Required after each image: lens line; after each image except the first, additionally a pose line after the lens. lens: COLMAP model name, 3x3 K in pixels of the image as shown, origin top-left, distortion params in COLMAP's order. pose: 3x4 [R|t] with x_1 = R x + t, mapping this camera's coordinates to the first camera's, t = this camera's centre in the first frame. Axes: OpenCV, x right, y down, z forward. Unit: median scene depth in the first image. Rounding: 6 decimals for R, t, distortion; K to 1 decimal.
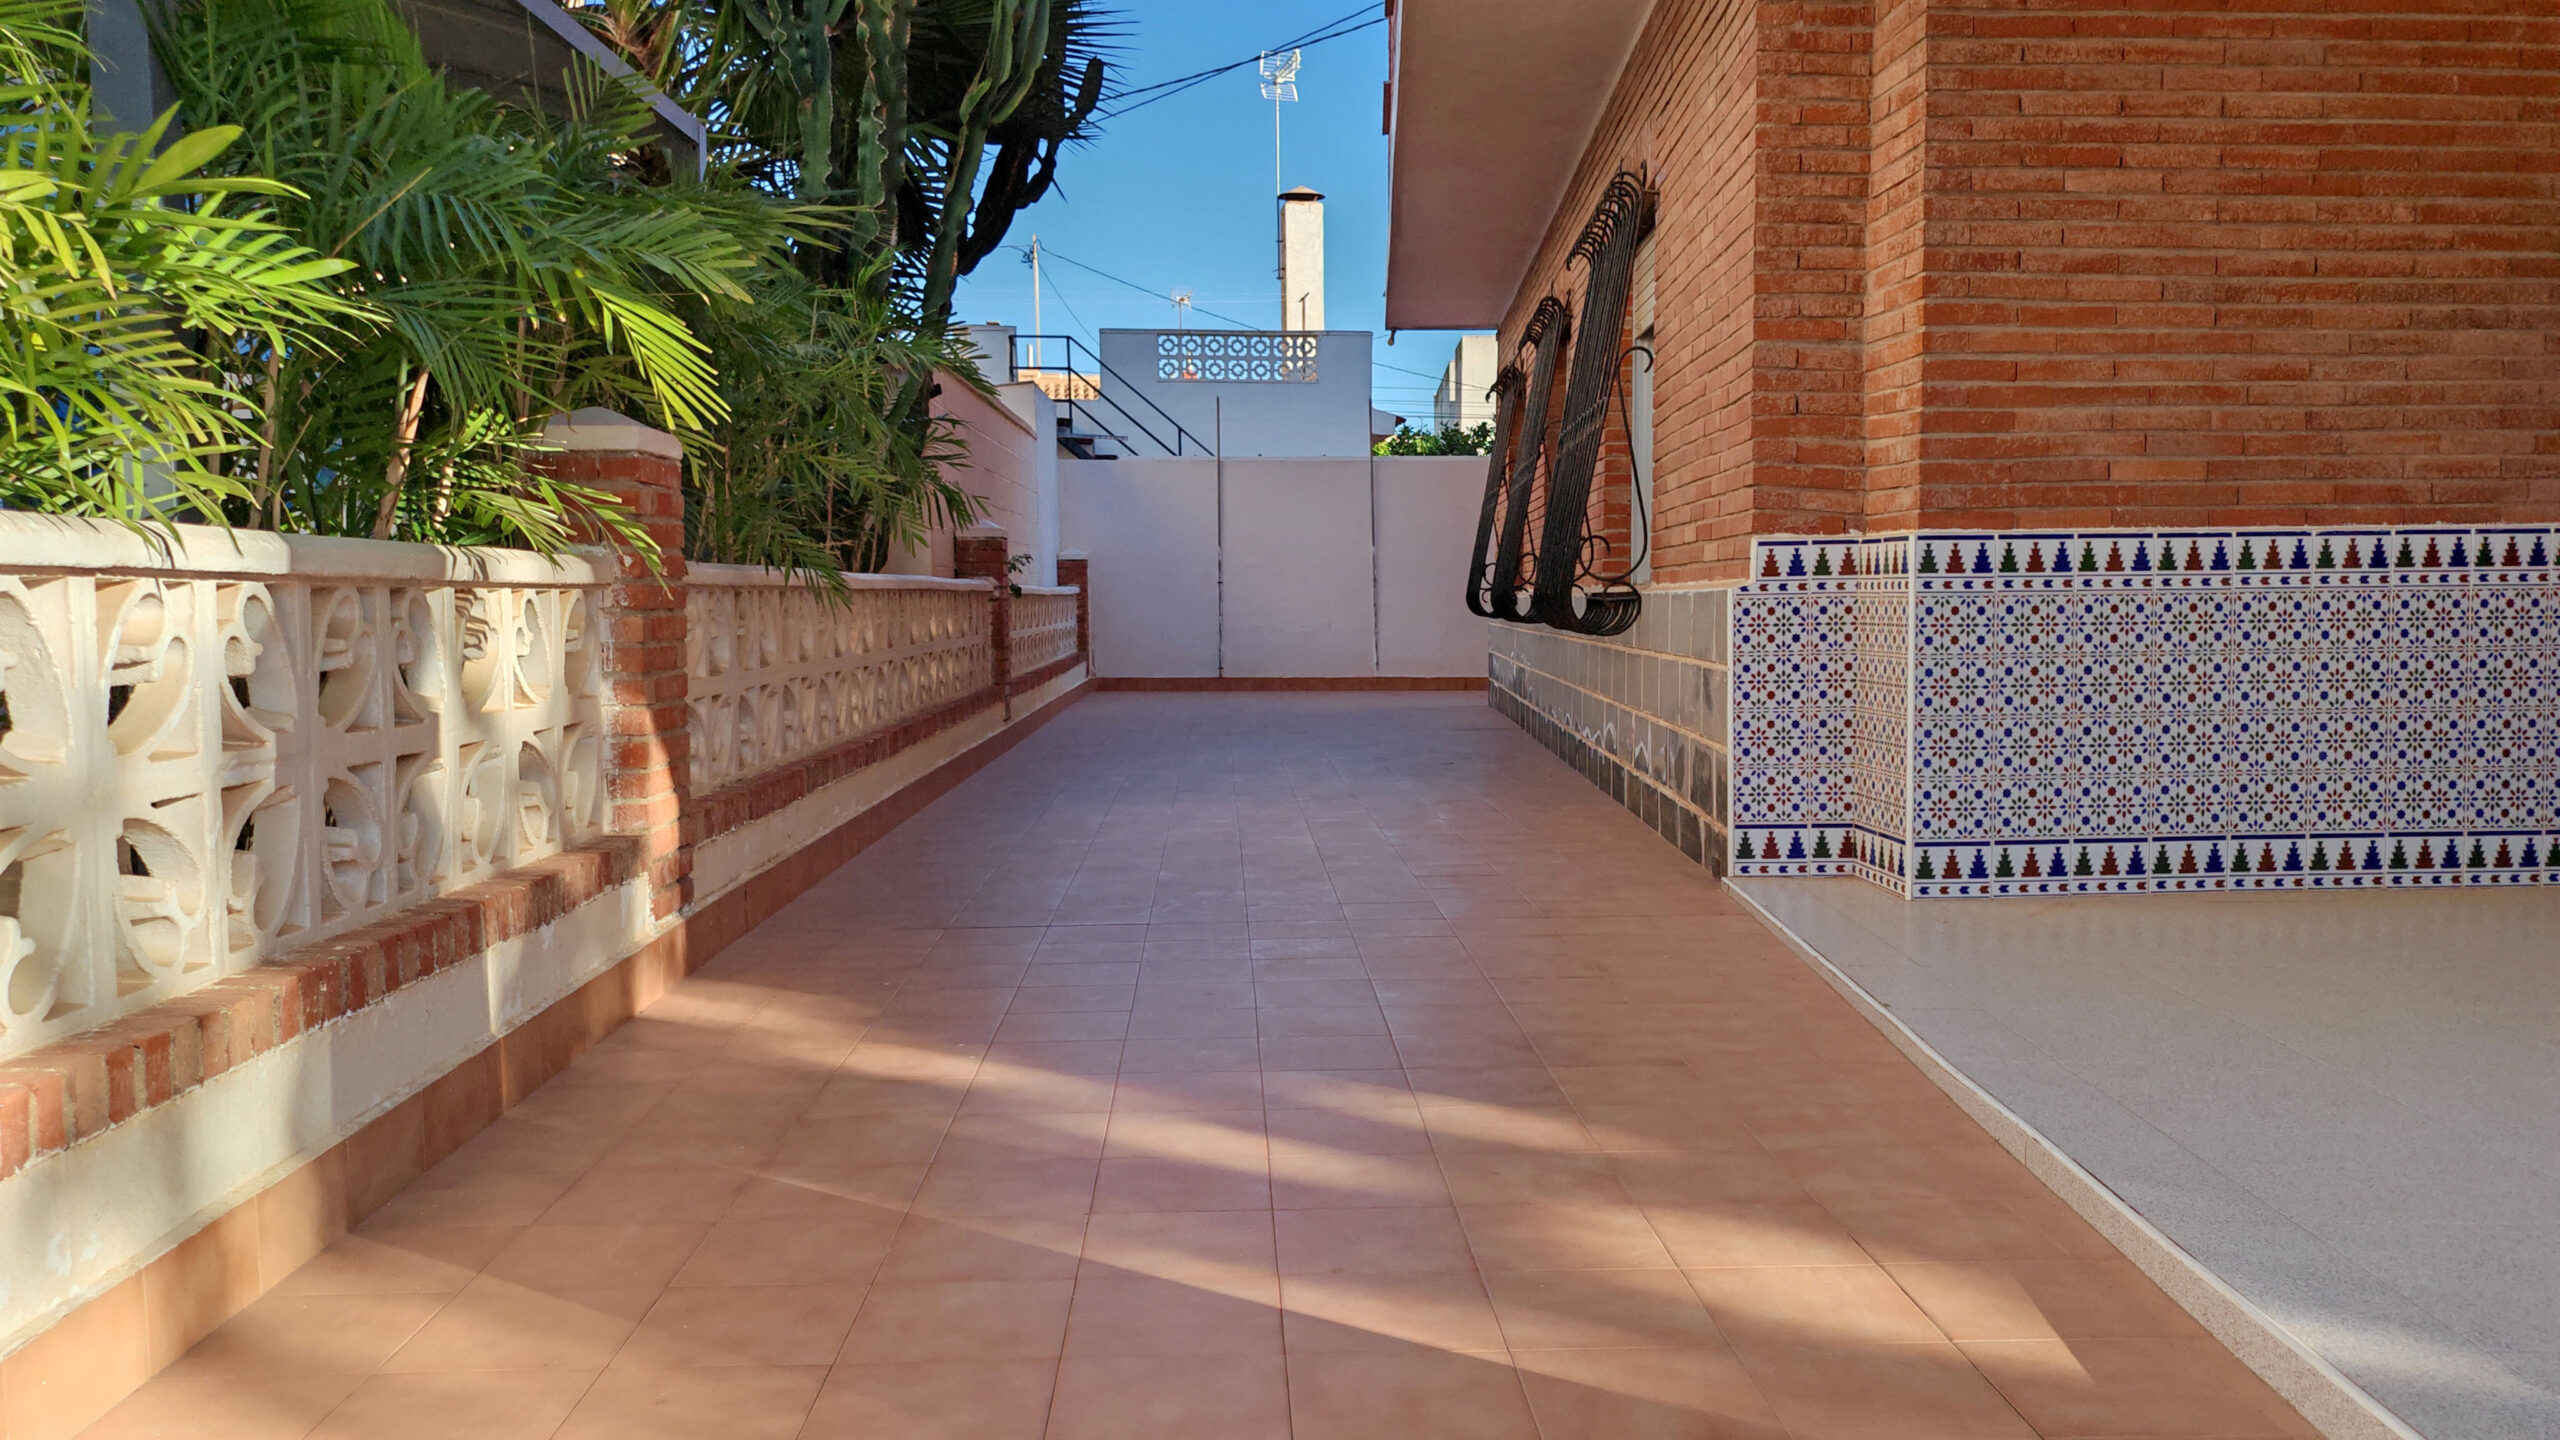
lens RADIAL K [[1929.3, 0, 1280.0], [0, 1929.3, 720.0], [0, 0, 1]] dist [0.013317, 0.001702]
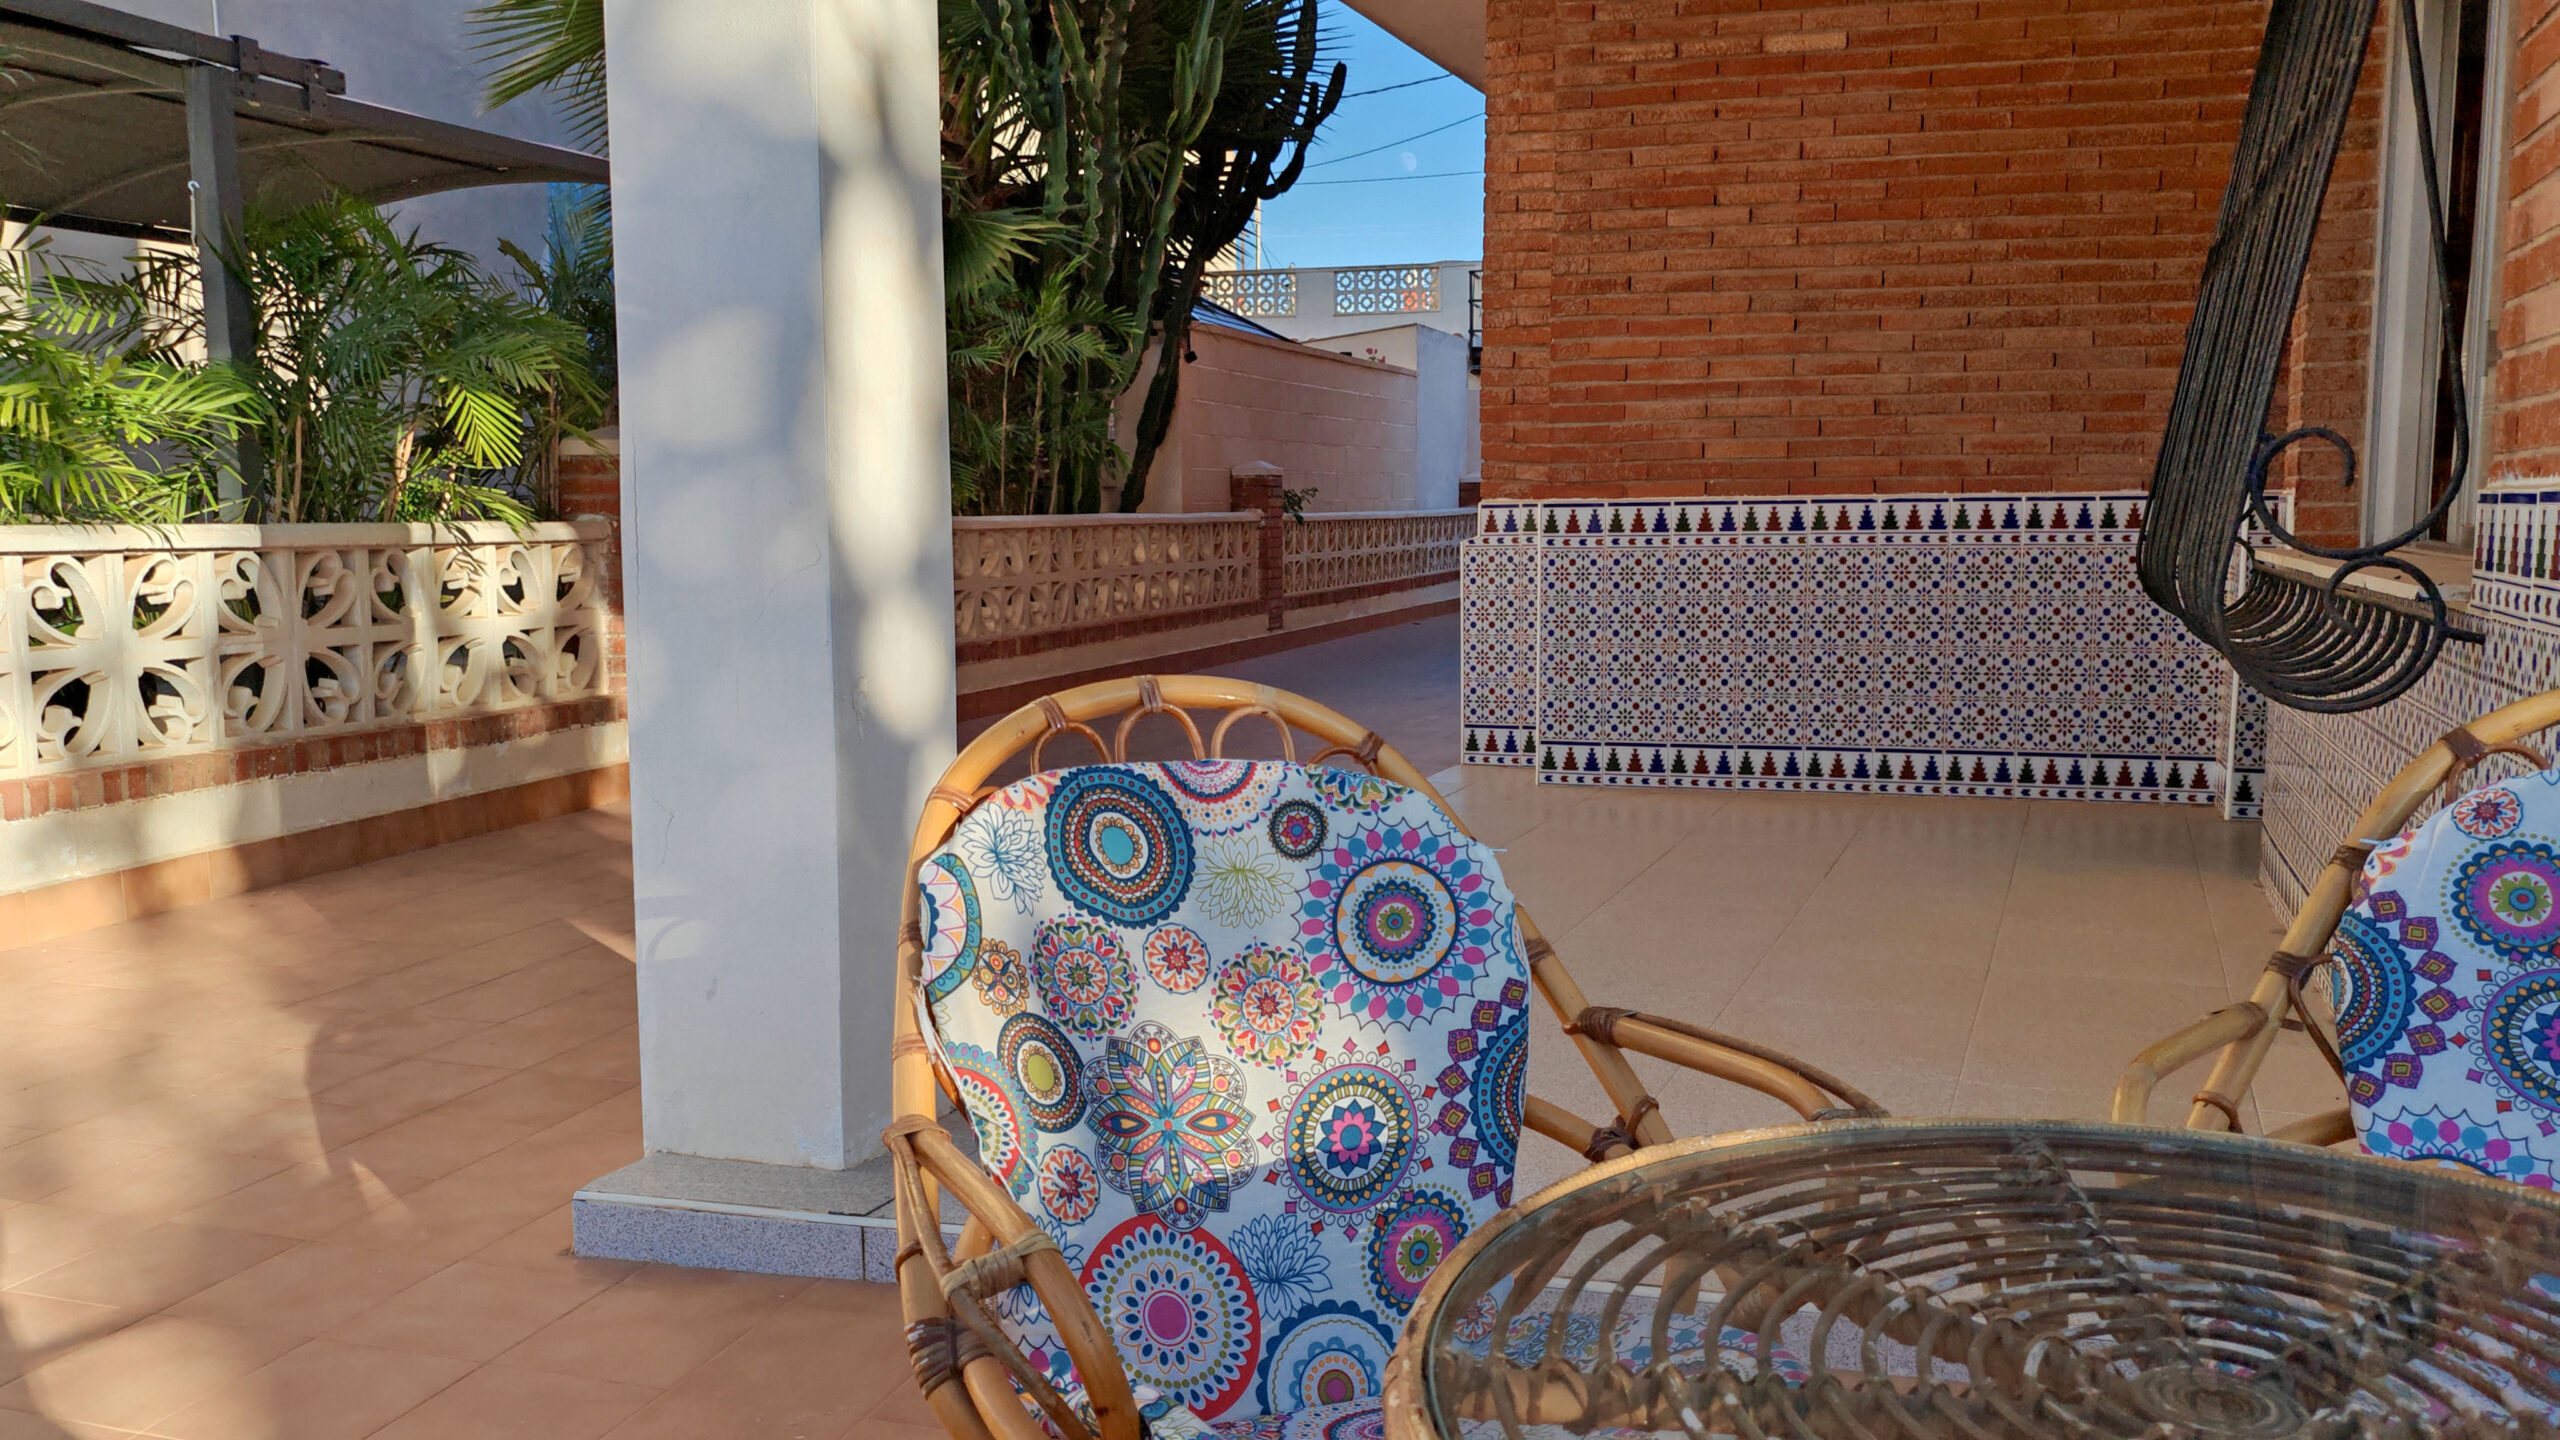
lens RADIAL K [[1929.3, 0, 1280.0], [0, 1929.3, 720.0], [0, 0, 1]] dist [0.013317, 0.001702]
pose [[0.943461, 0.037289, -0.329378, 0.586519], [-0.022026, 0.998509, 0.049950, -0.011519], [0.330750, -0.039871, 0.942876, -0.271309]]
